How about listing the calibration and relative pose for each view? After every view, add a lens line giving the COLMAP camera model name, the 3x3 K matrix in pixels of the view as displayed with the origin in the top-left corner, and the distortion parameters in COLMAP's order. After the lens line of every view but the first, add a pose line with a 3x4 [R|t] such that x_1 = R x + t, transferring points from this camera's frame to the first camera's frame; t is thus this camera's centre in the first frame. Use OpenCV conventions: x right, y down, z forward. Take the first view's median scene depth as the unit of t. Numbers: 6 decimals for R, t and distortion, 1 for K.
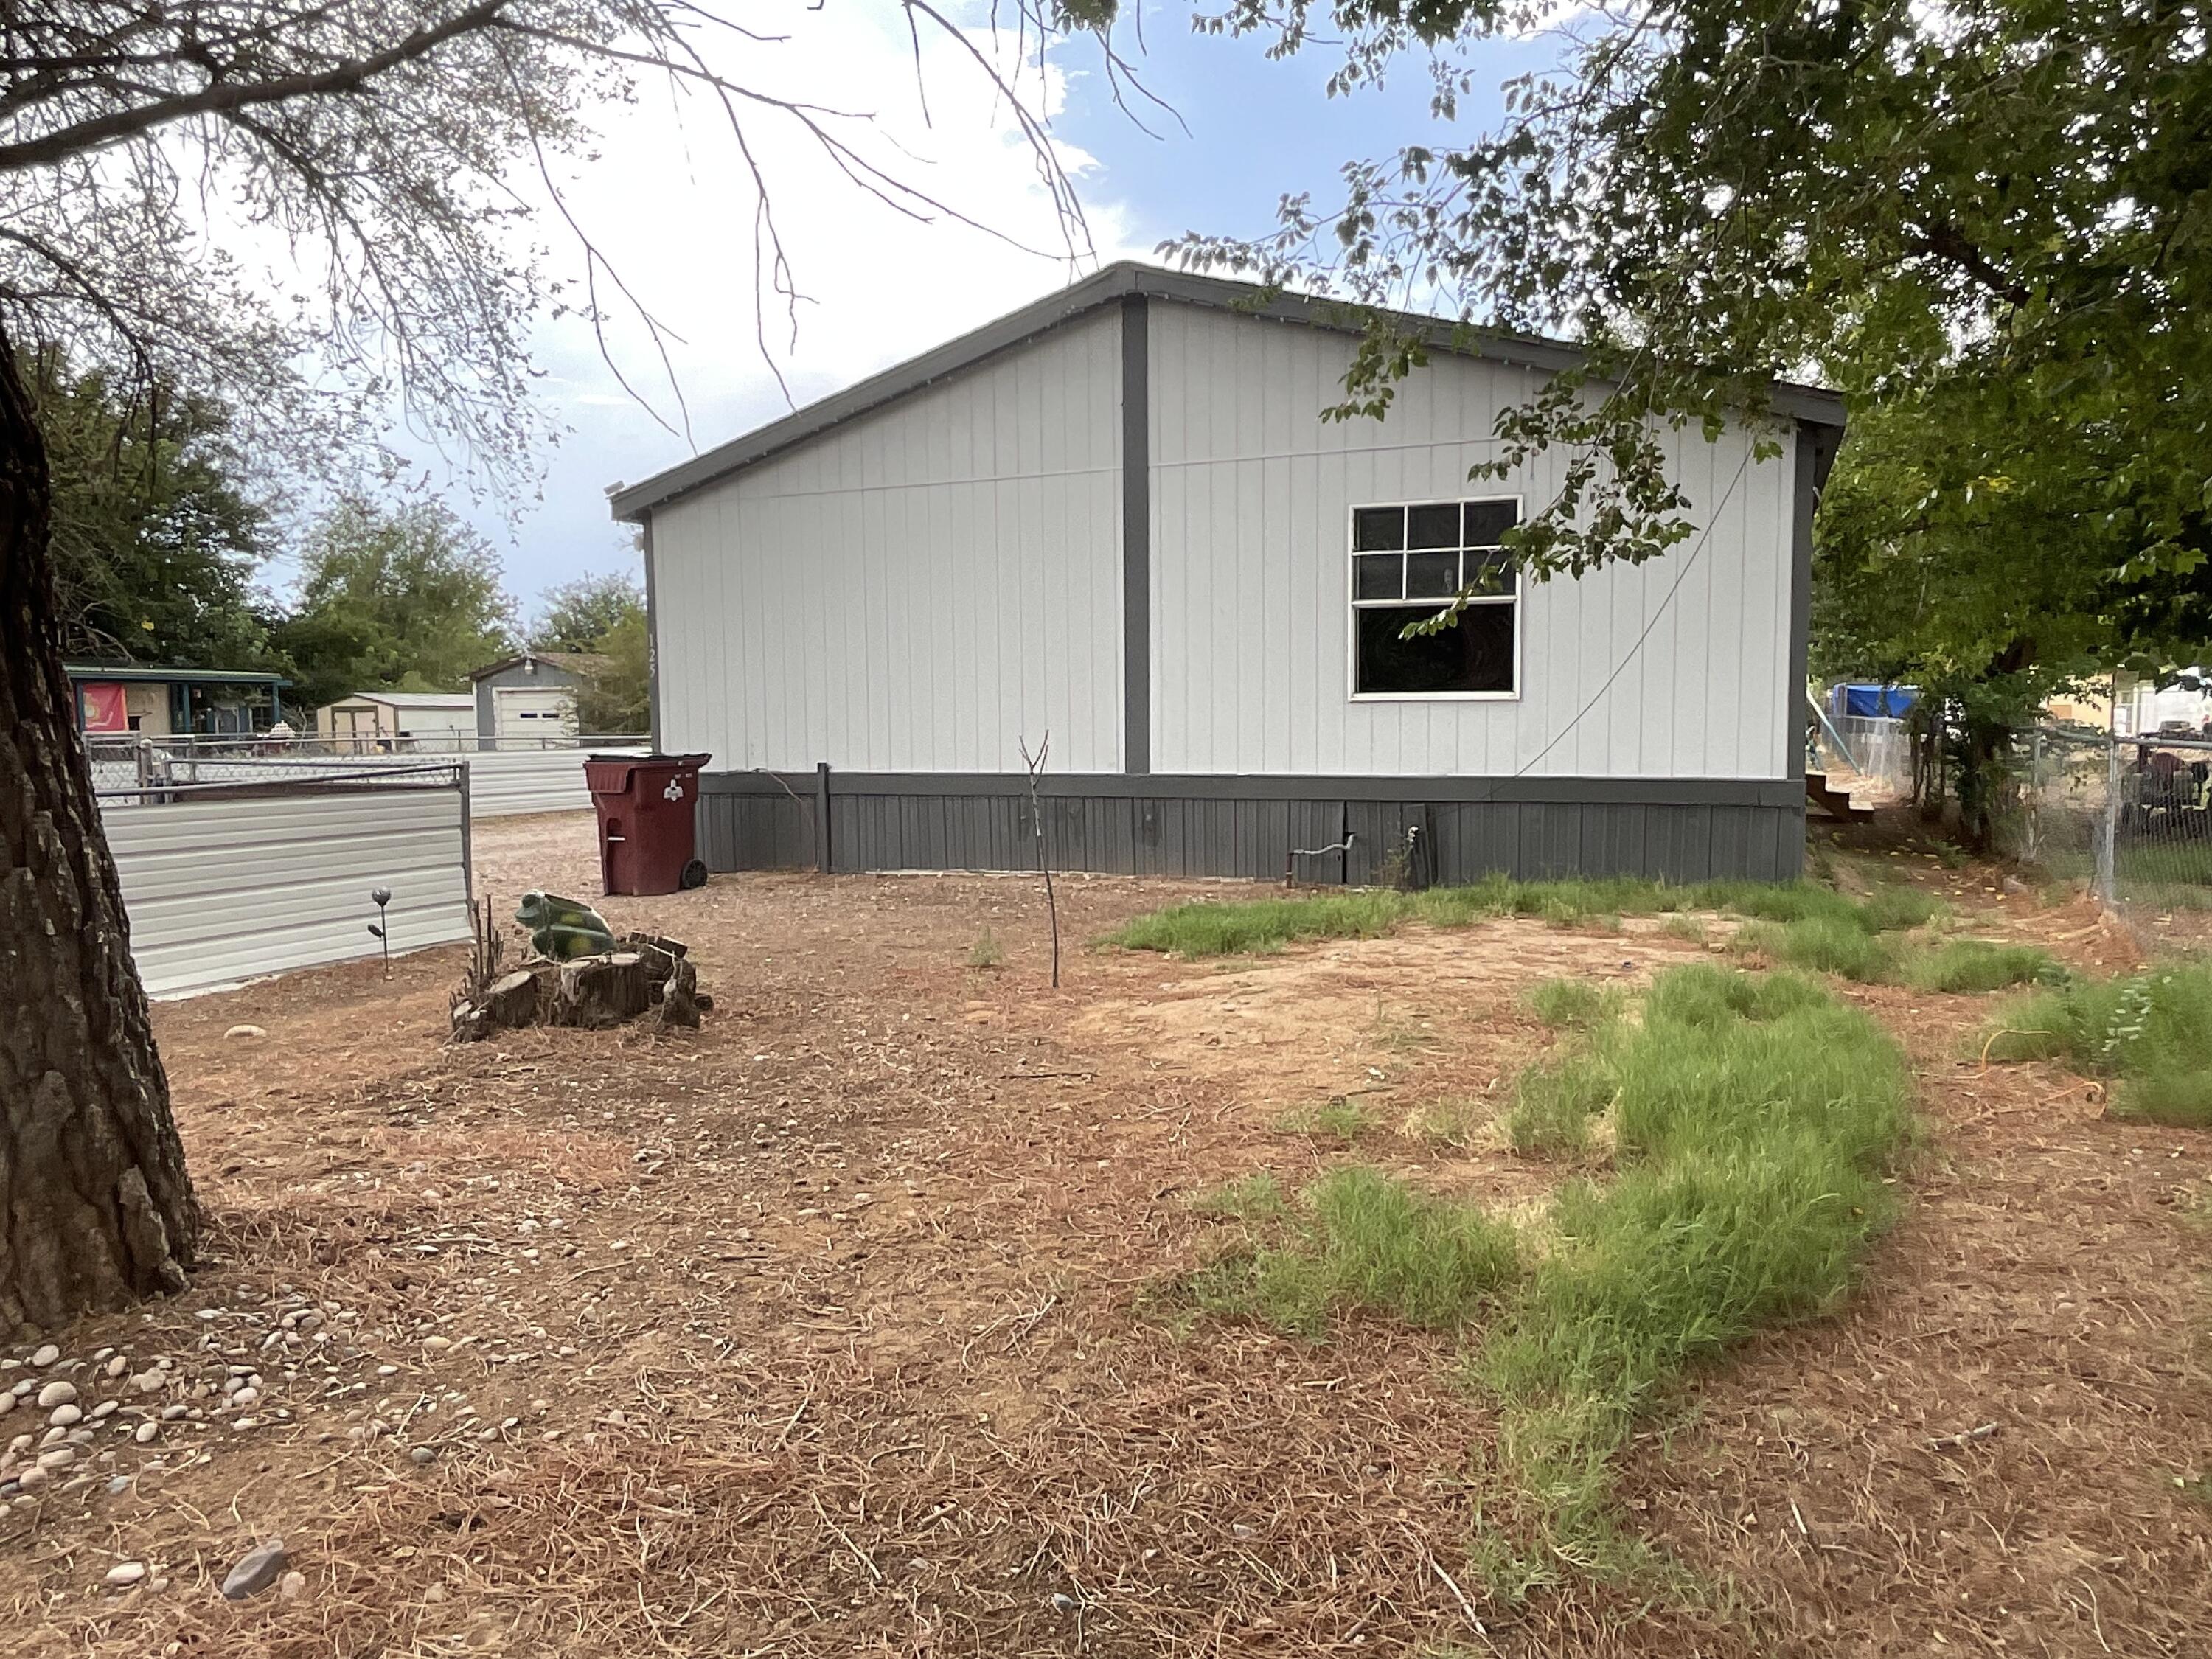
lens RADIAL K [[1508.3, 0, 1094.8], [0, 1508.3, 870.5], [0, 0, 1]] dist [-0.021987, -0.001739]
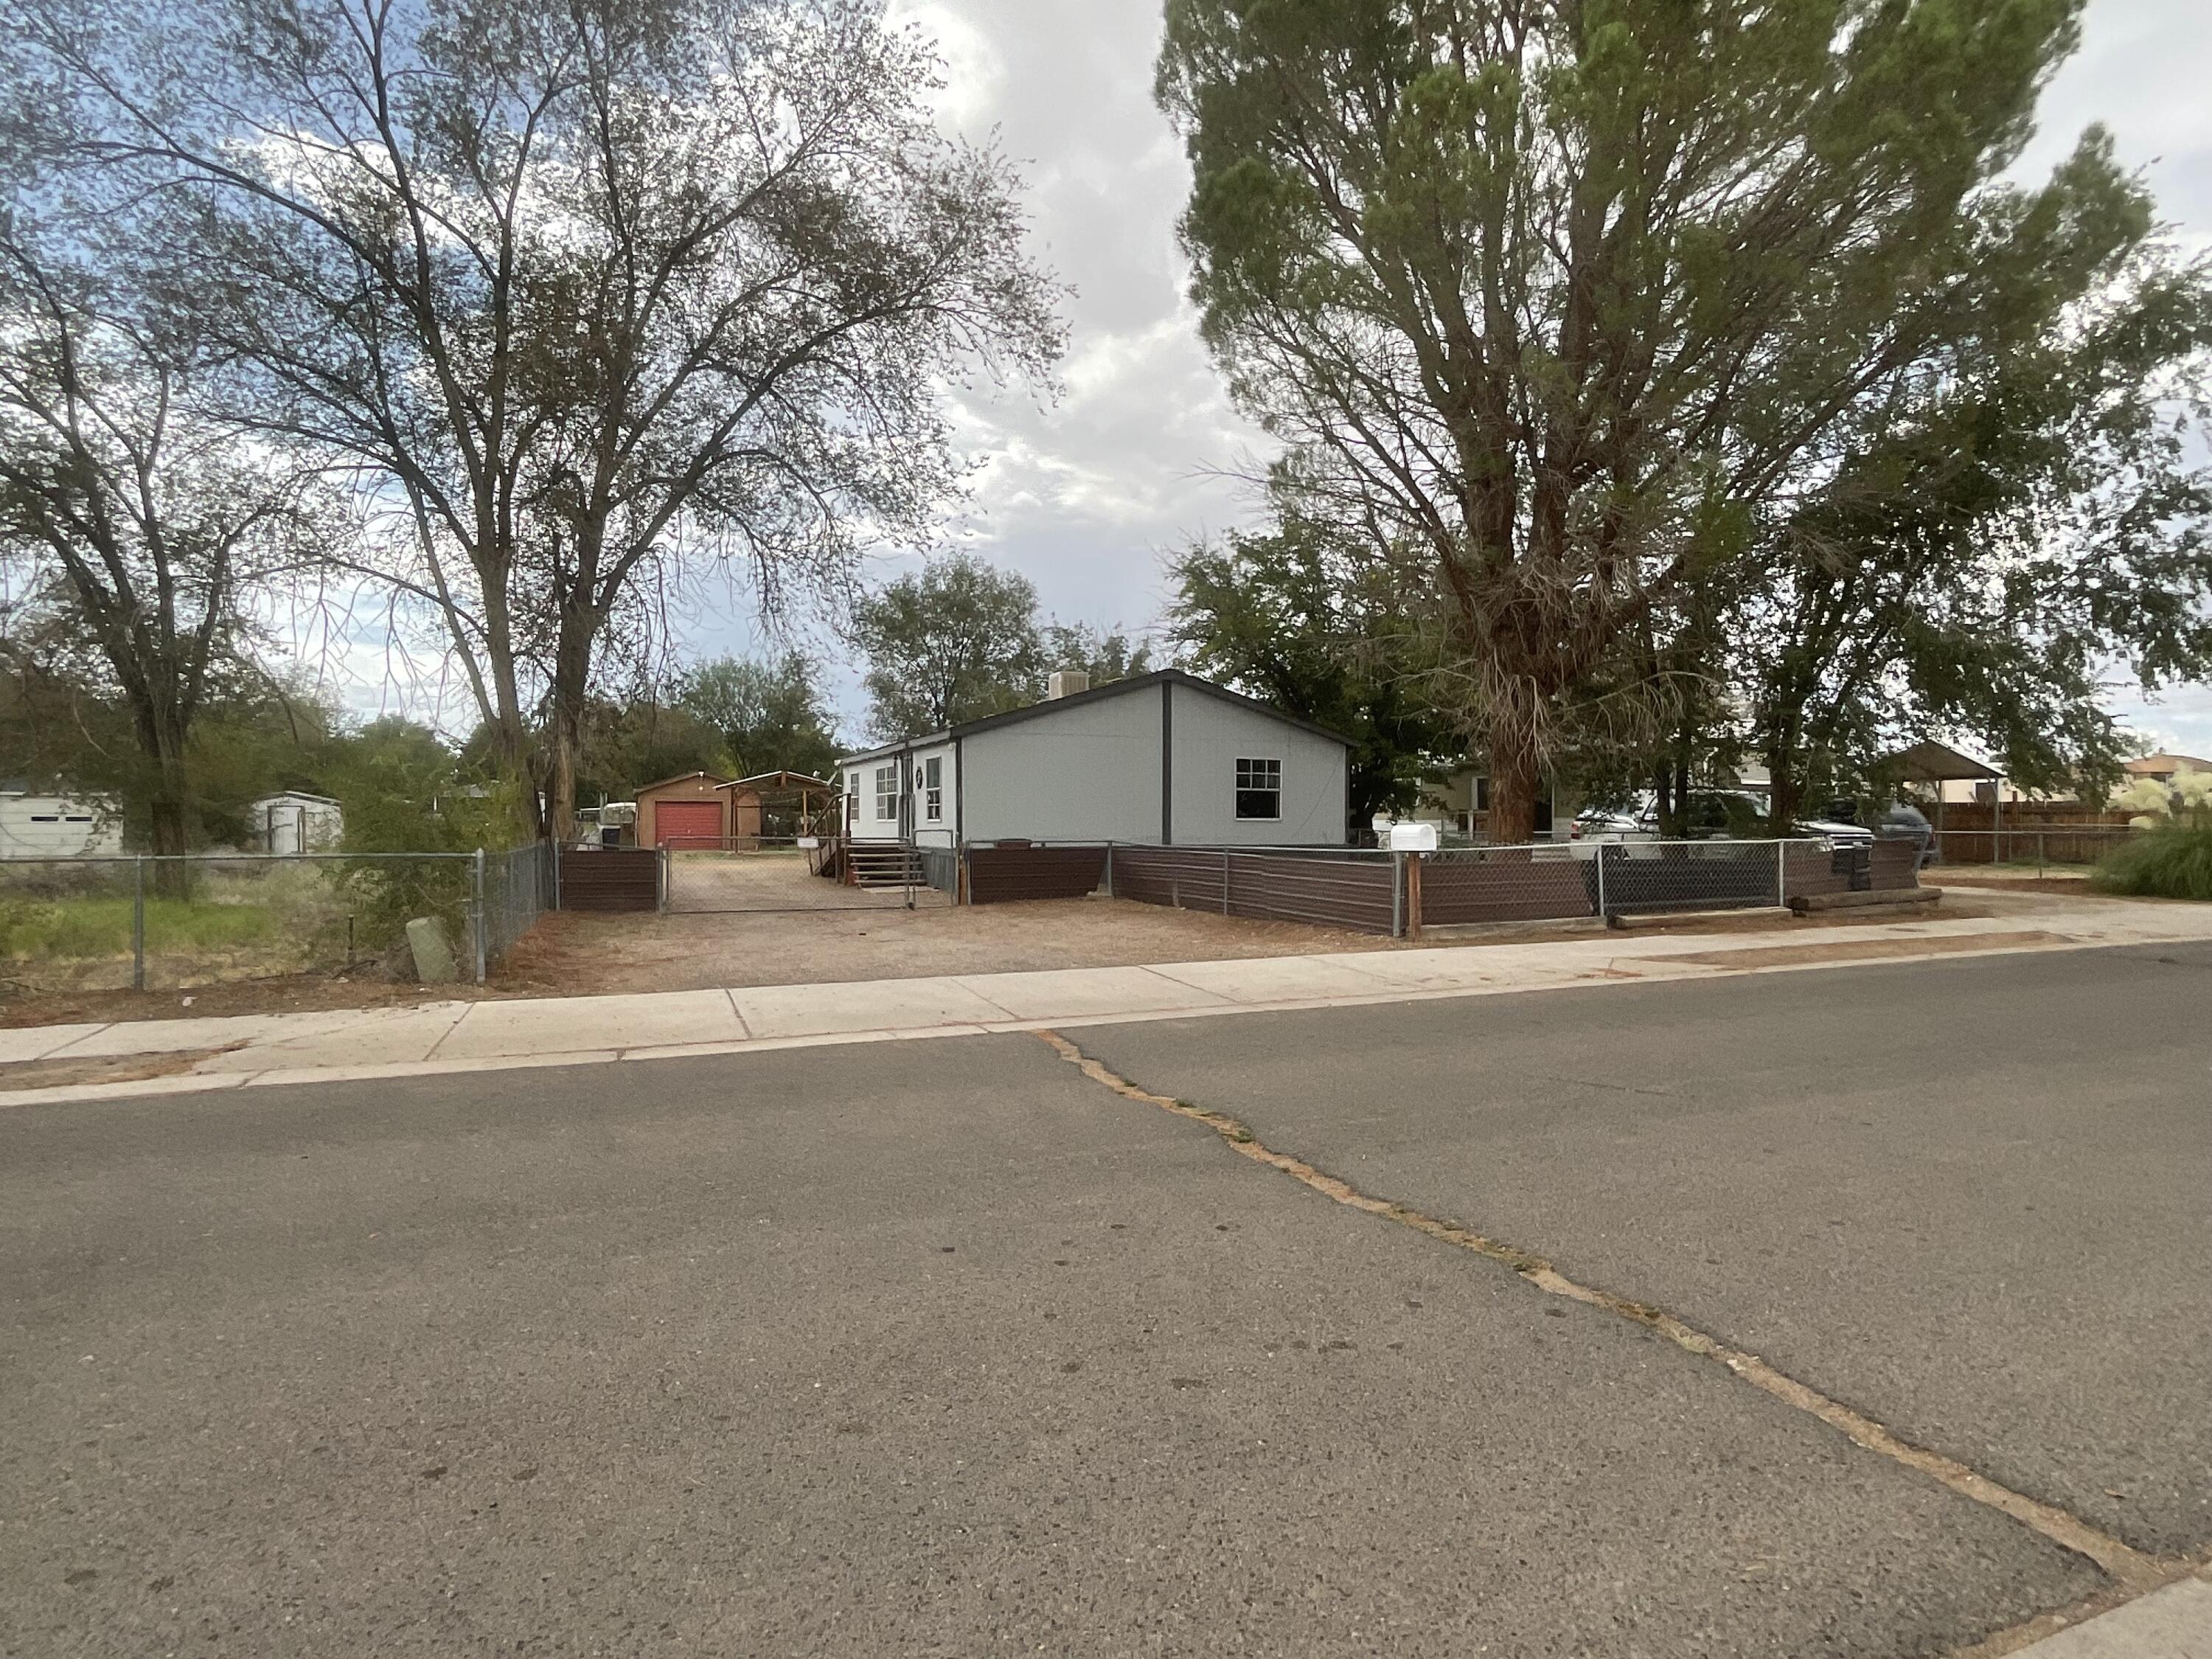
lens RADIAL K [[1162.7, 0, 1118.2], [0, 1162.7, 831.0], [0, 0, 1]] dist [0.003033, -0.000038]
pose [[0.696253, 0.004737, 0.717781, -1.642860], [0.066068, 0.995310, -0.070655, 0.057671], [-0.714749, 0.096617, 0.692675, -0.448017]]
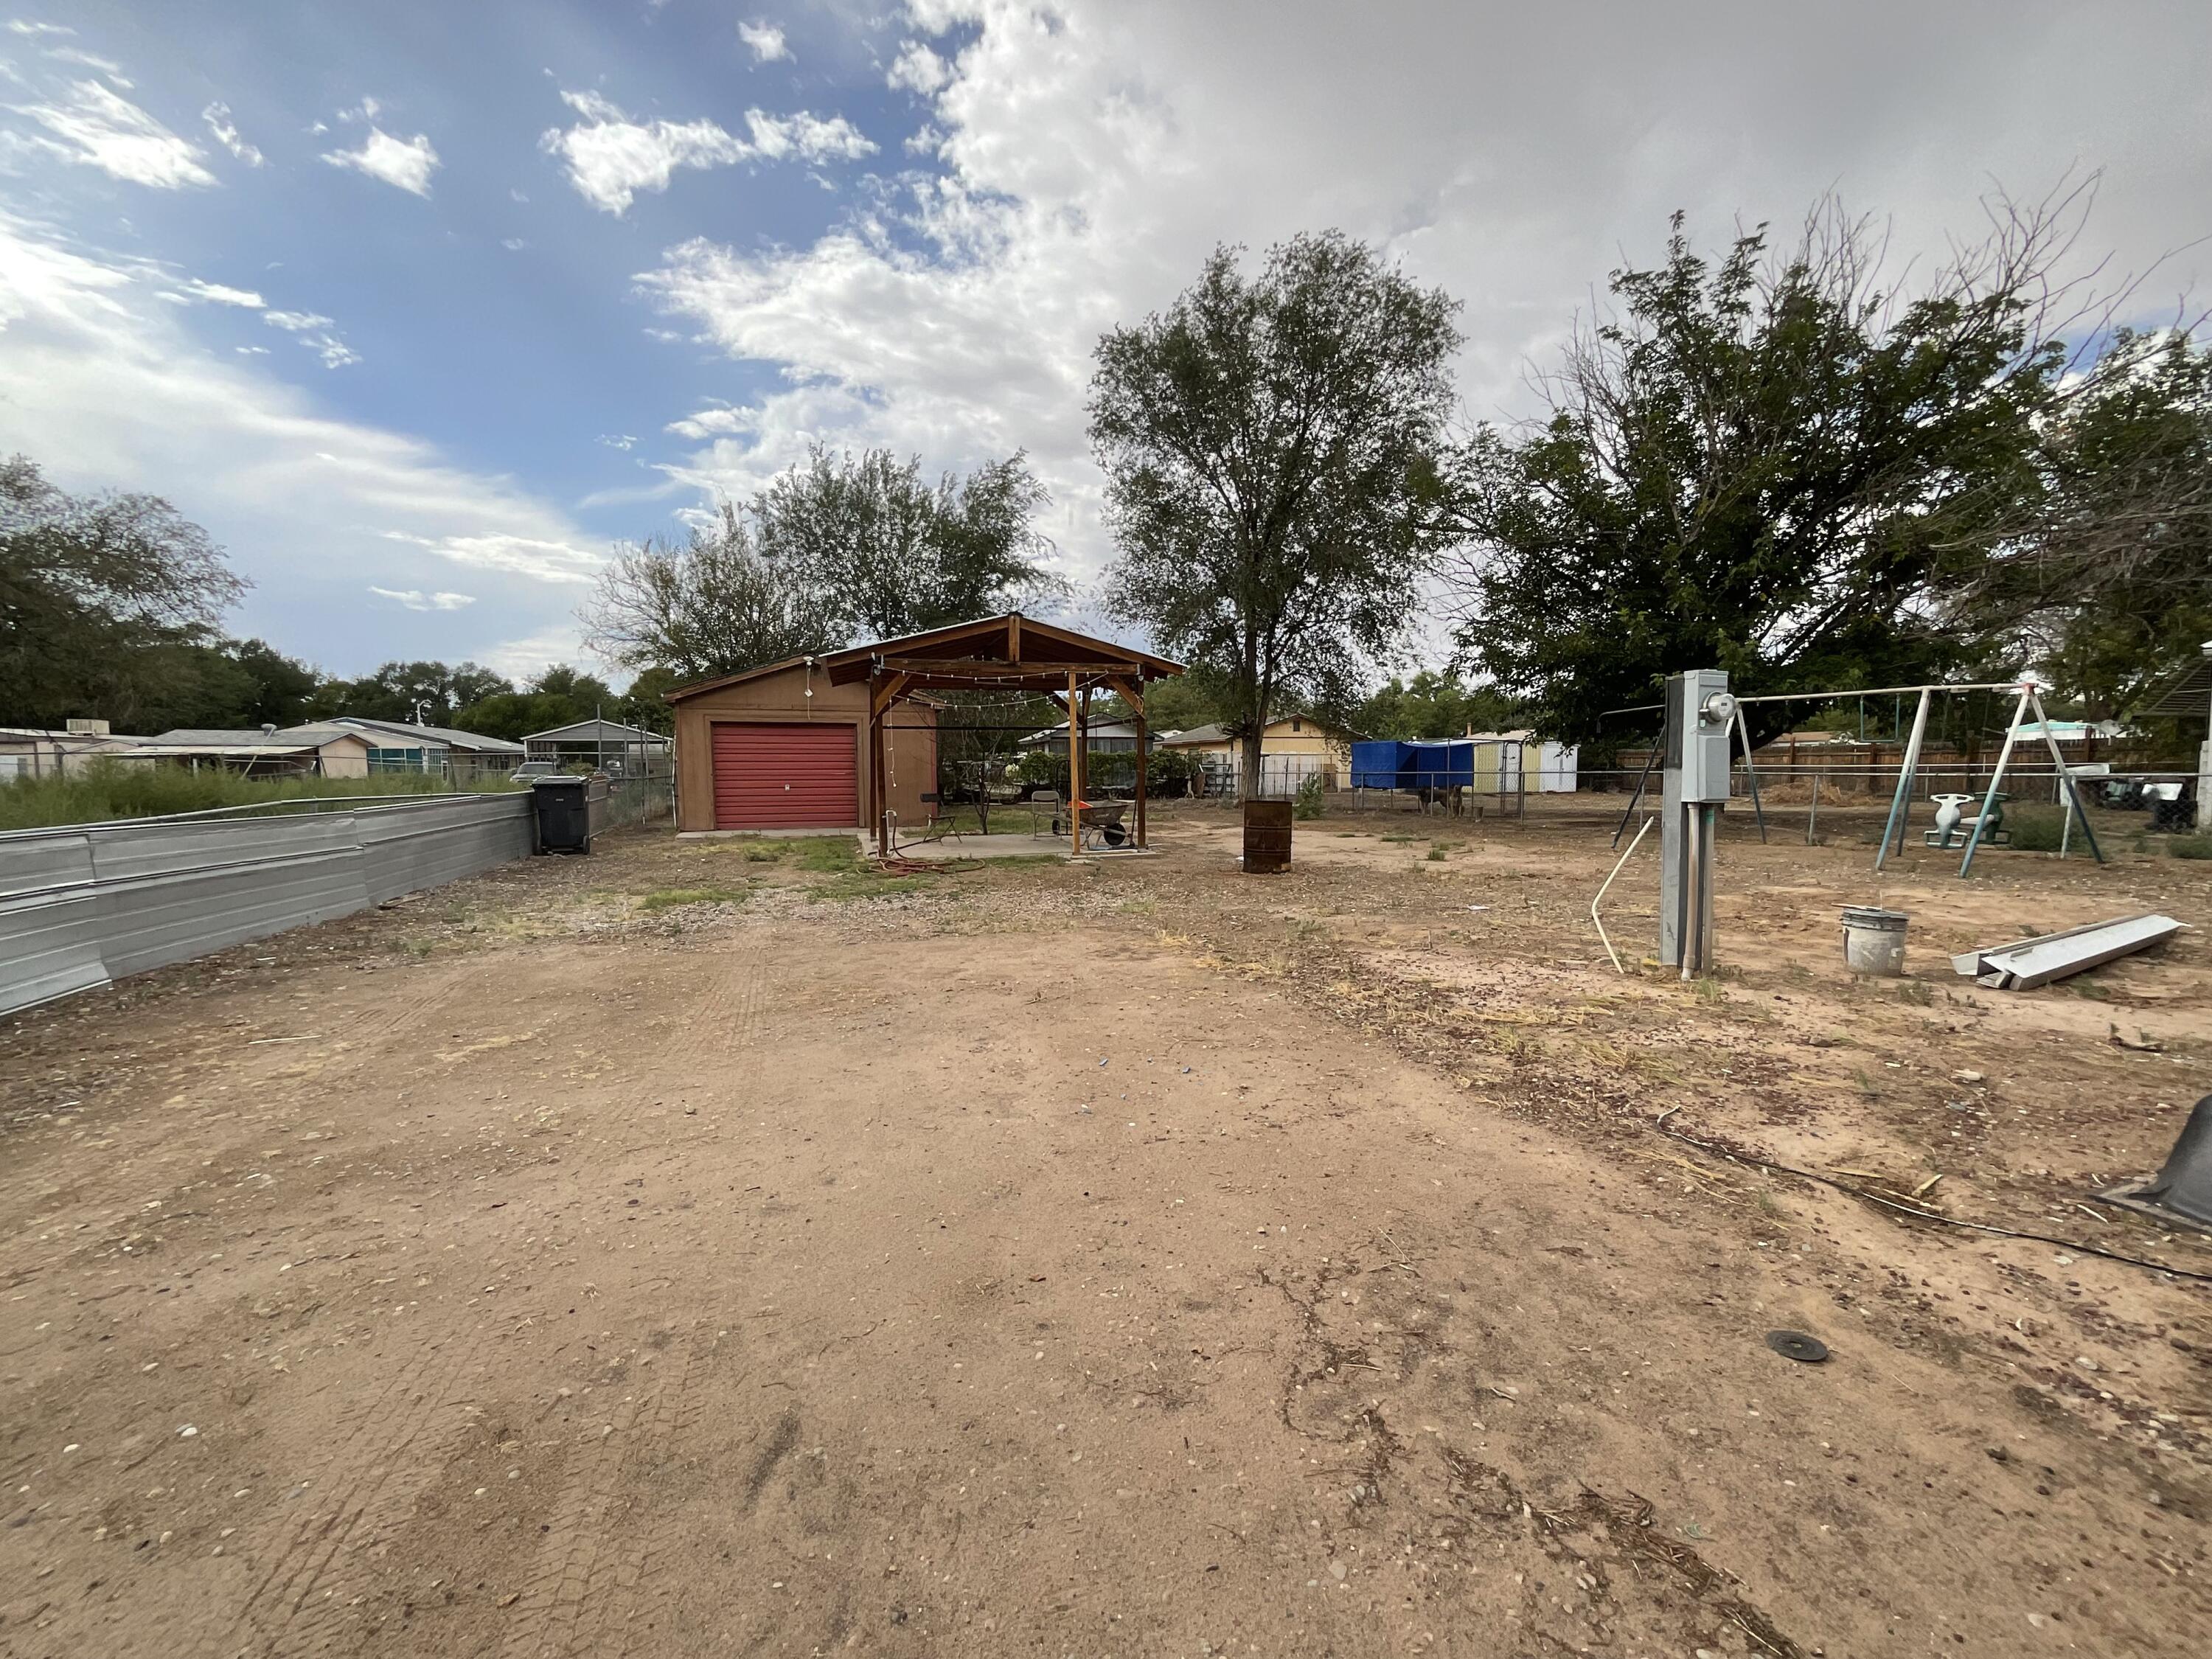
lens RADIAL K [[894.3, 0, 1108.8], [0, 894.3, 820.5], [0, 0, 1]] dist [0.004003, 0.000520]
pose [[0.753744, -0.031076, 0.656433, -0.178768], [0.065264, 0.997483, -0.027718, -0.230058], [-0.653920, 0.063734, 0.753875, 2.288680]]
